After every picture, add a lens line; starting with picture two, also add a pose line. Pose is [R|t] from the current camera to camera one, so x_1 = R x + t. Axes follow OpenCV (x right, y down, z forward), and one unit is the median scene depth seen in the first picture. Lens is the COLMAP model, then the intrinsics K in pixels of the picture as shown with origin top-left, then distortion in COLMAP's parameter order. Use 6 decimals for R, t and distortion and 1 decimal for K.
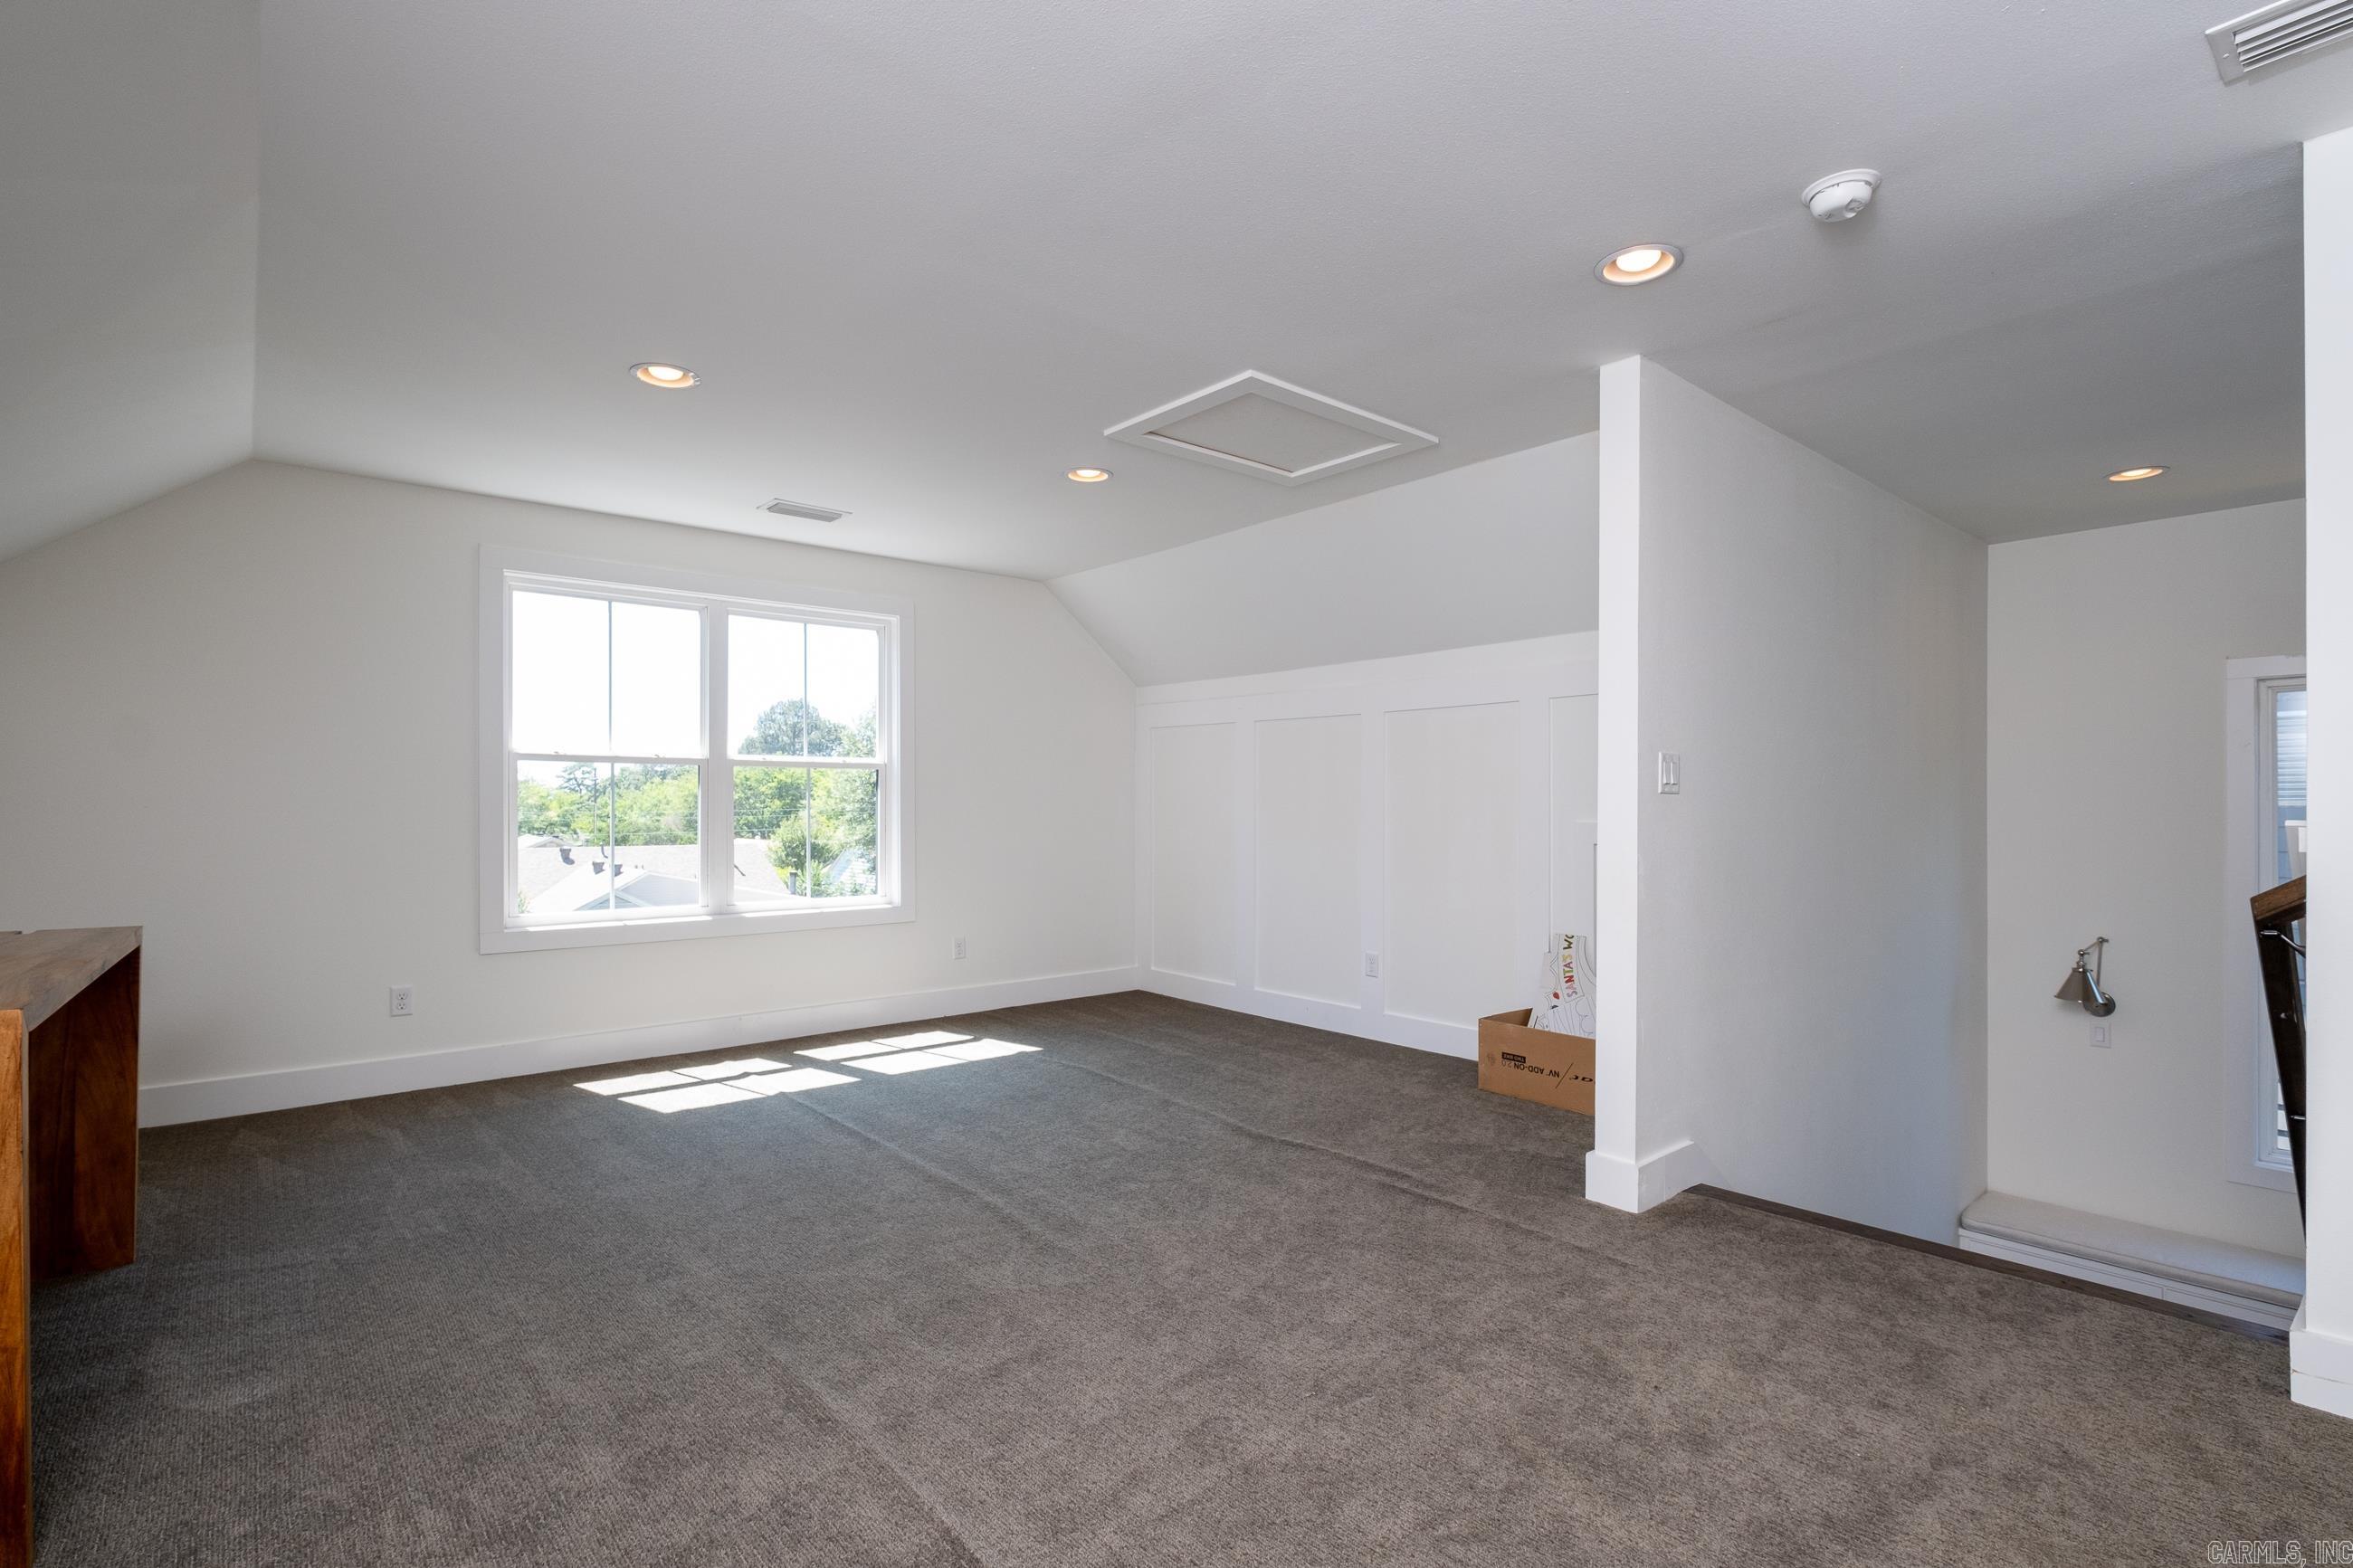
lens RADIAL K [[1110.4, 0, 1165.8], [0, 1110.4, 830.9], [0, 0, 1]] dist [-0.007759, 0.000412]
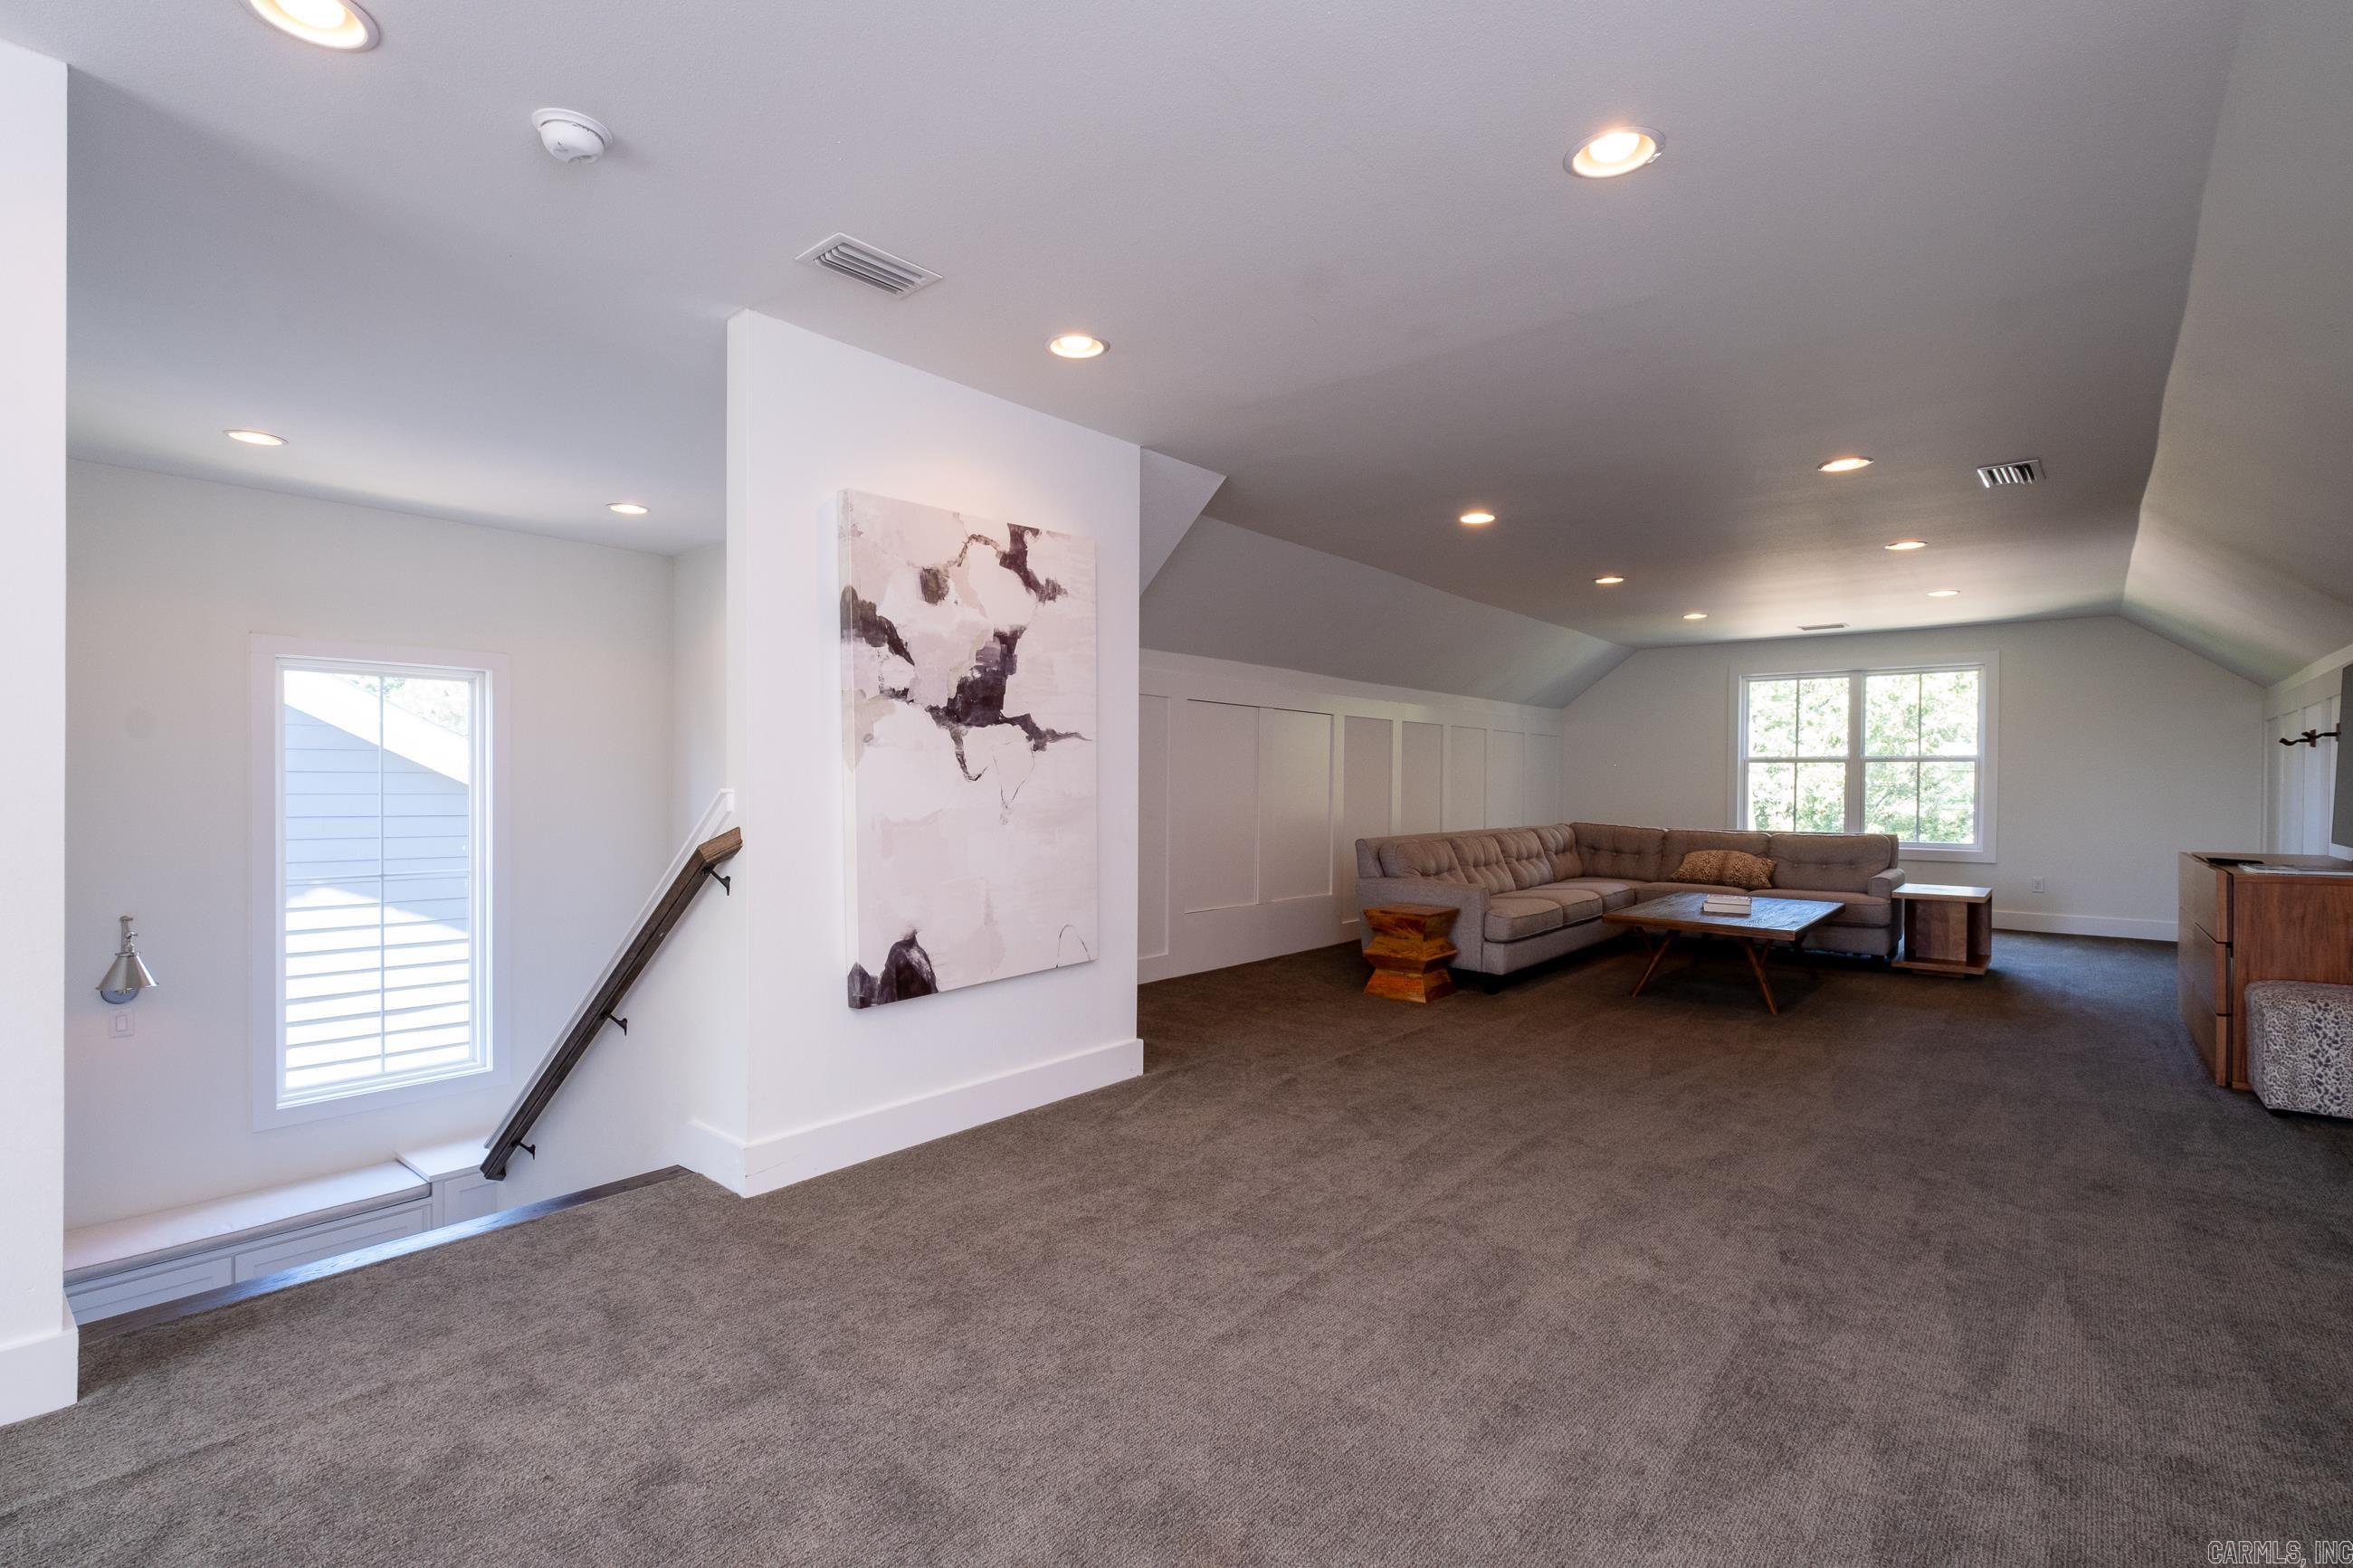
lens RADIAL K [[1099.4, 0, 1176.5], [0, 1099.4, 784.0], [0, 0, 1]] dist [-0.000795, 0.000172]
pose [[-0.169694, -0.006922, 0.985472, -0.394139], [0.015809, 0.999828, 0.009745, -0.015059], [-0.985370, 0.017233, -0.169556, 0.591293]]
